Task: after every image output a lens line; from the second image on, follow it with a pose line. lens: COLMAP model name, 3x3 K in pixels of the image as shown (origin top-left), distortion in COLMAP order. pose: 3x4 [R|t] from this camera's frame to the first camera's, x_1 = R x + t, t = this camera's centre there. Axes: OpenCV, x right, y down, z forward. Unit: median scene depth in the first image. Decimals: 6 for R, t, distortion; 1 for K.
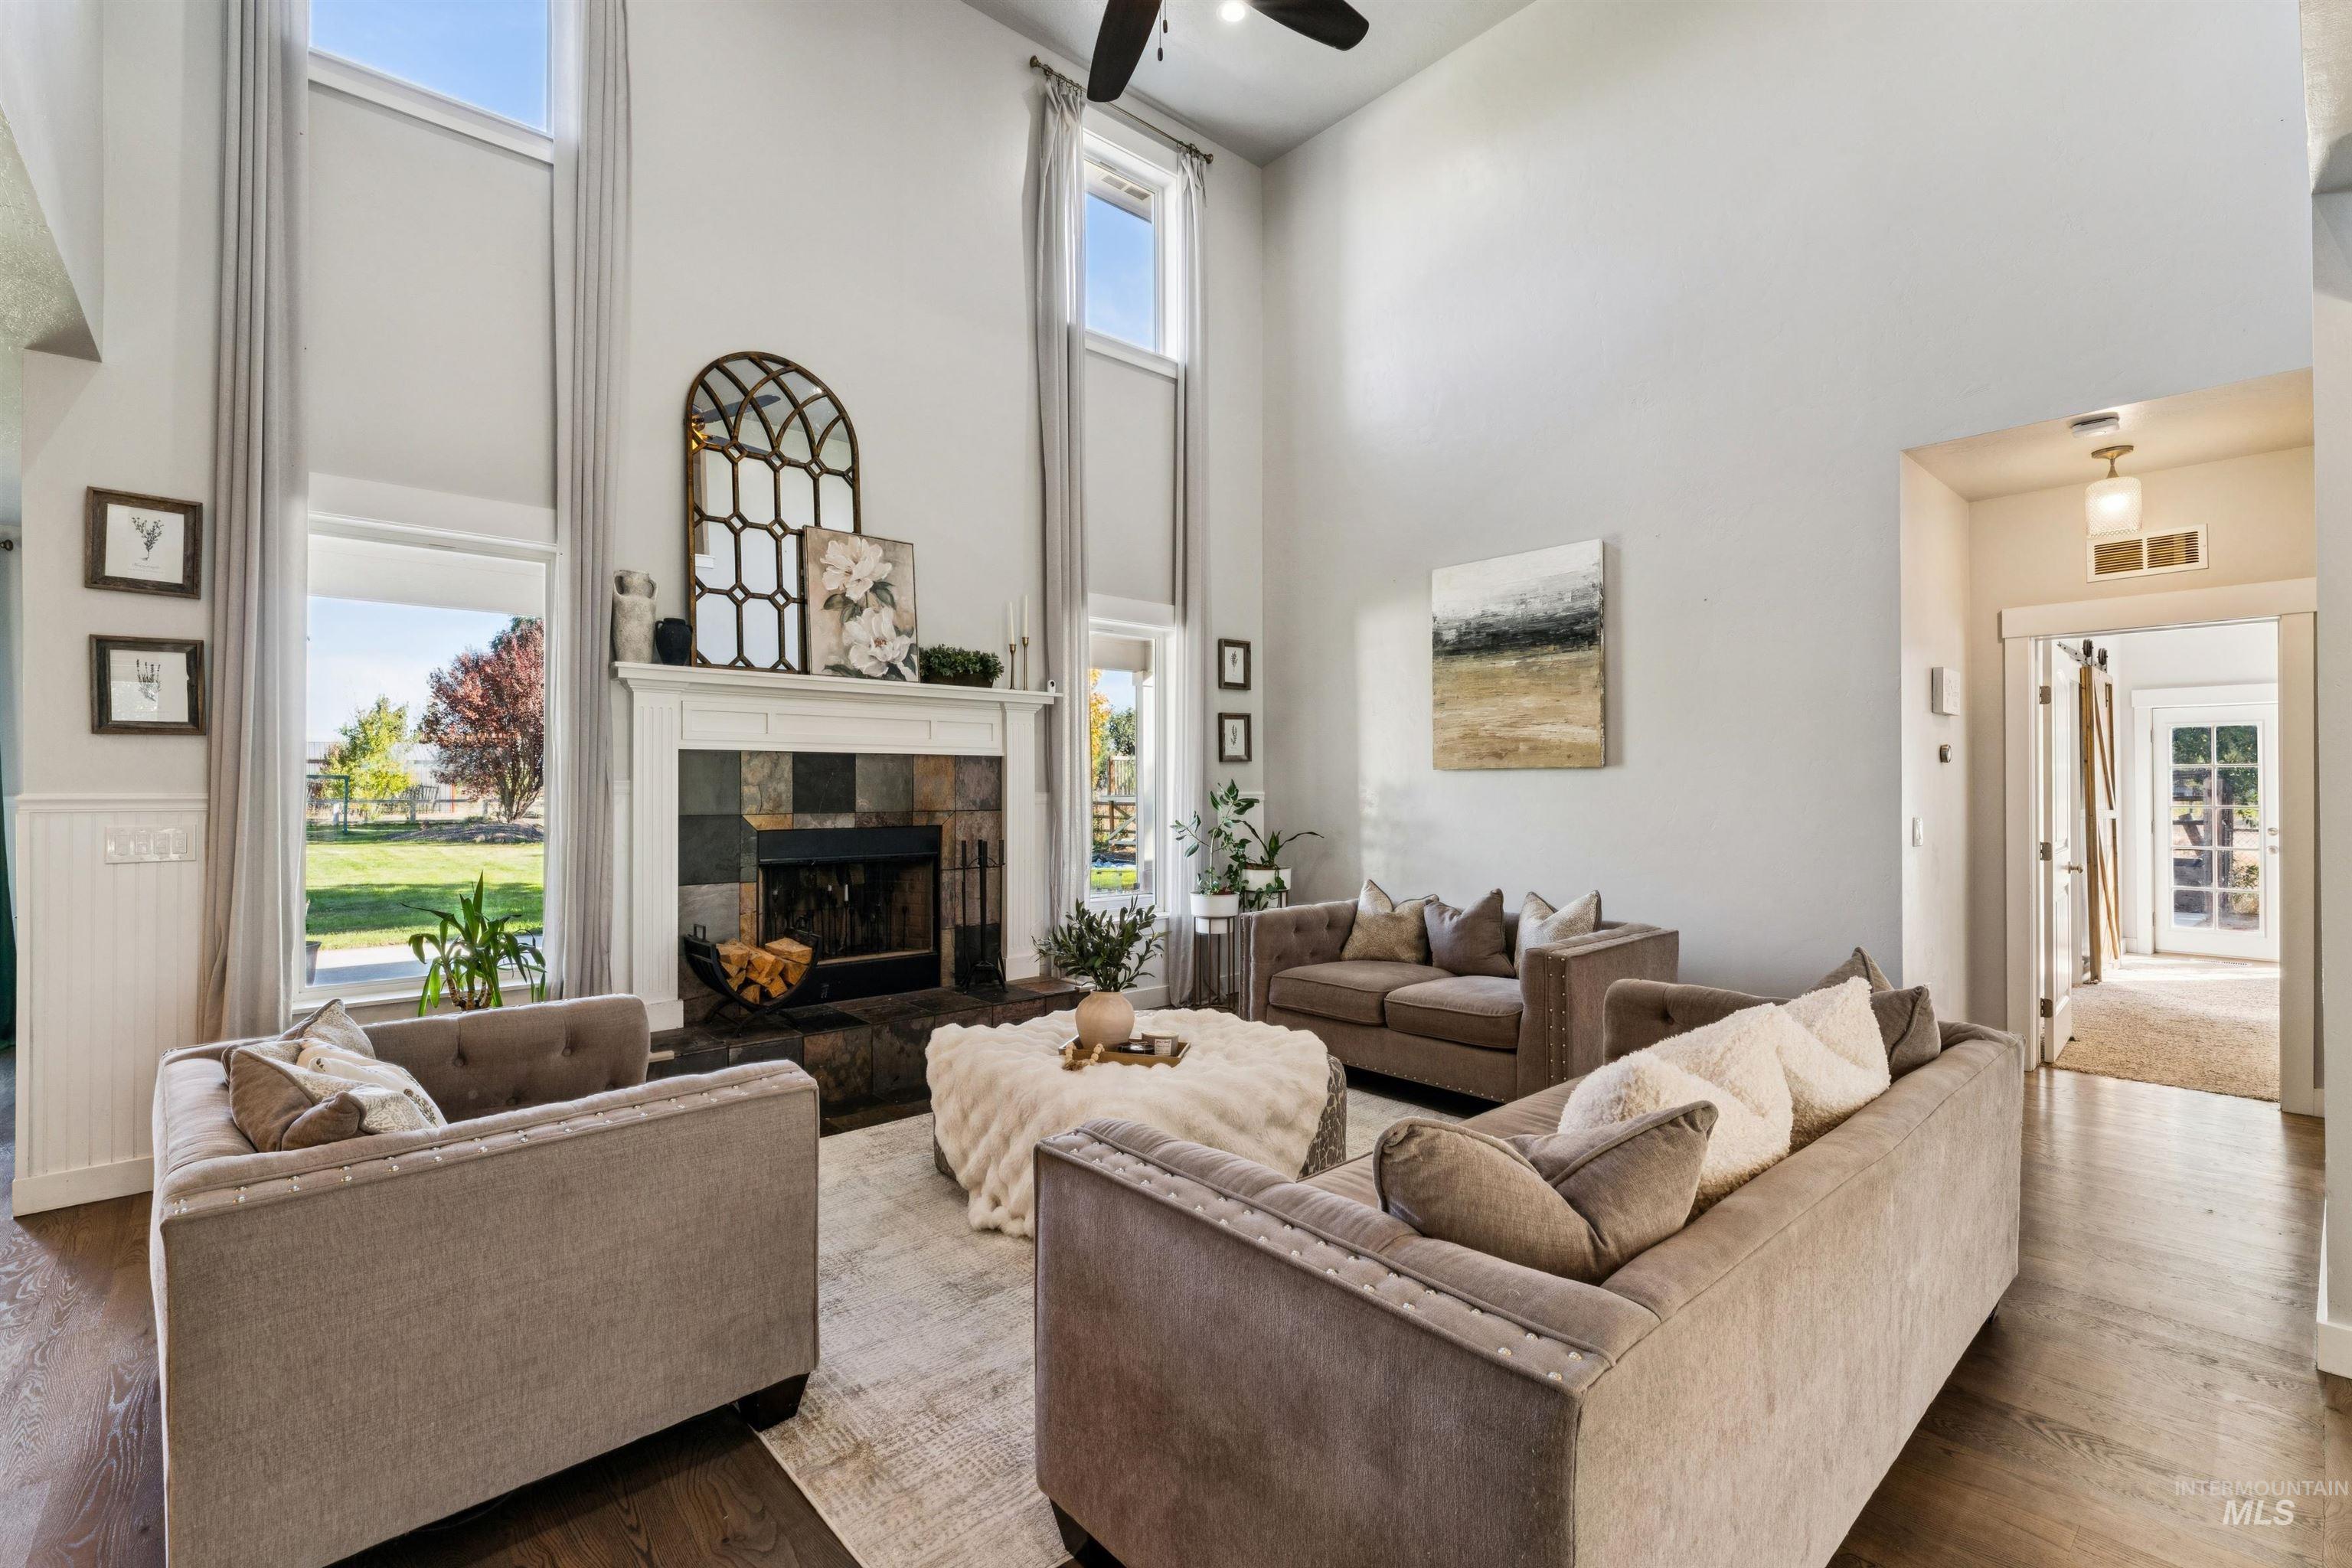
lens RADIAL K [[1002.9, 0, 1183.8], [0, 1002.9, 782.4], [0, 0, 1]] dist [-0.004061, 0.000288]
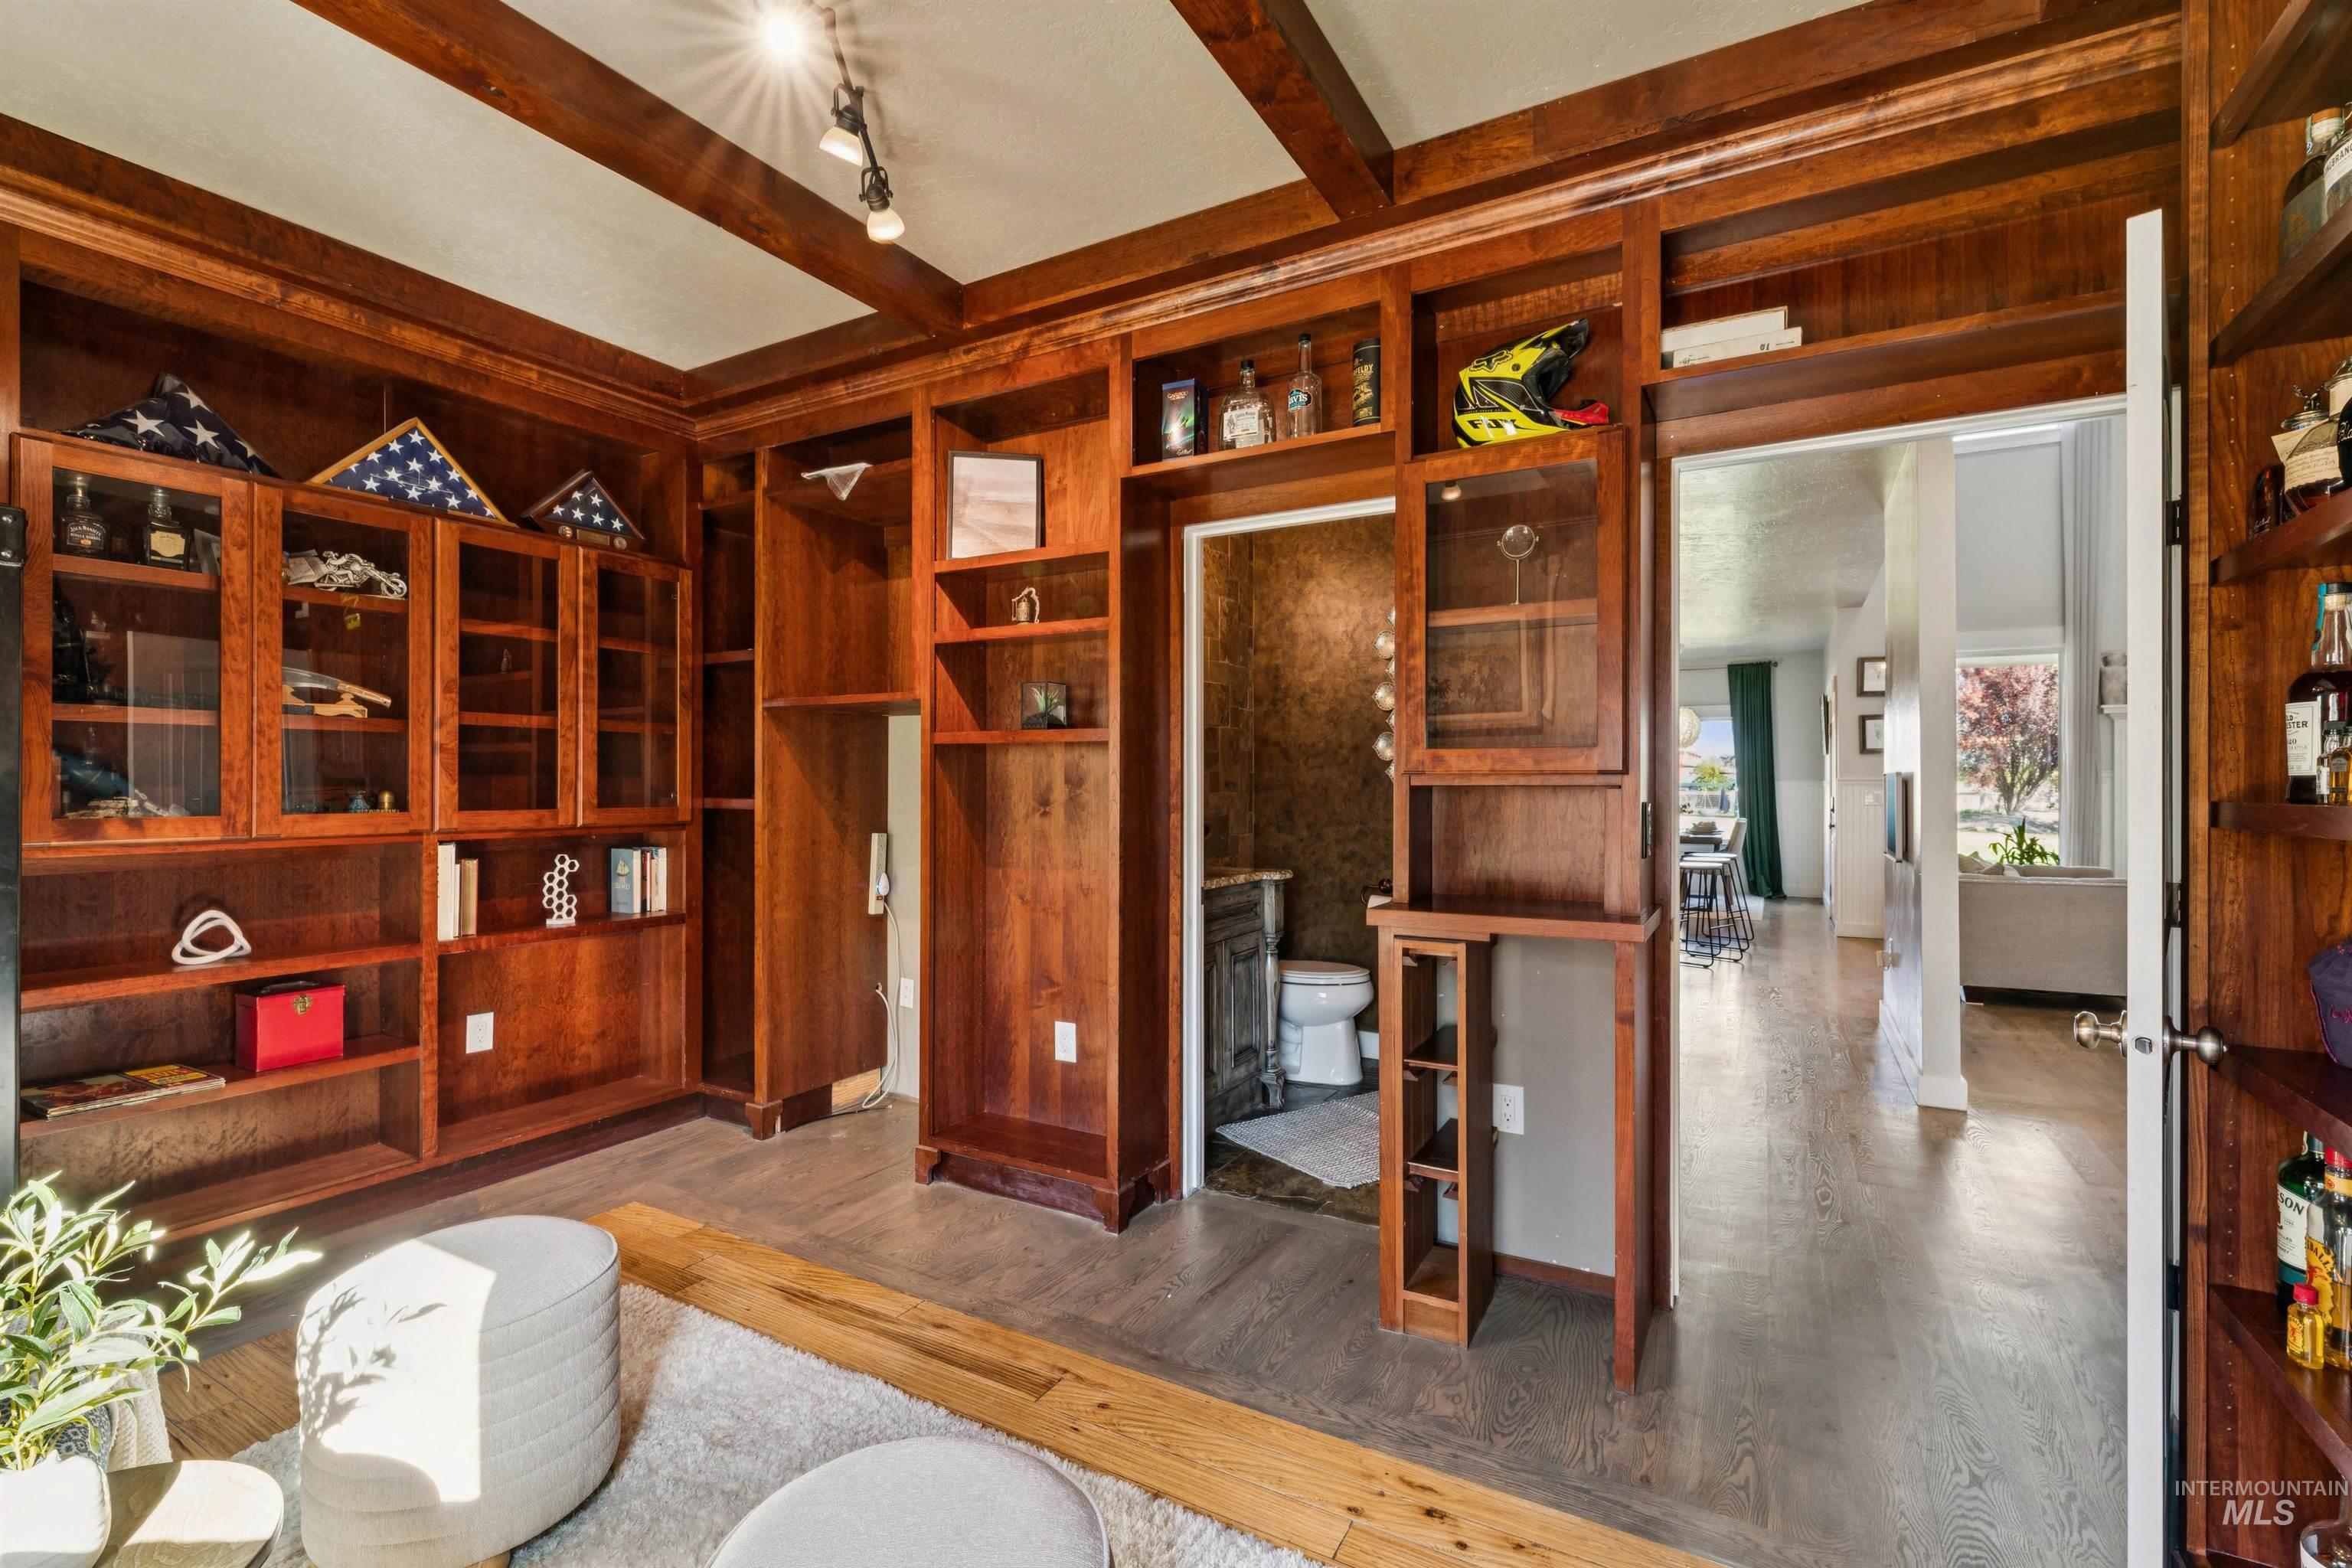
lens RADIAL K [[1002.9, 0, 1189.5], [0, 1002.9, 780.8], [0, 0, 1]] dist [-0.004061, 0.000288]
pose [[0.292780, -0.001539, -0.956179, 0.118593], [0.004251, 0.999991, -0.000308, 0.001737], [0.956170, -0.003974, 0.292784, -0.193789]]
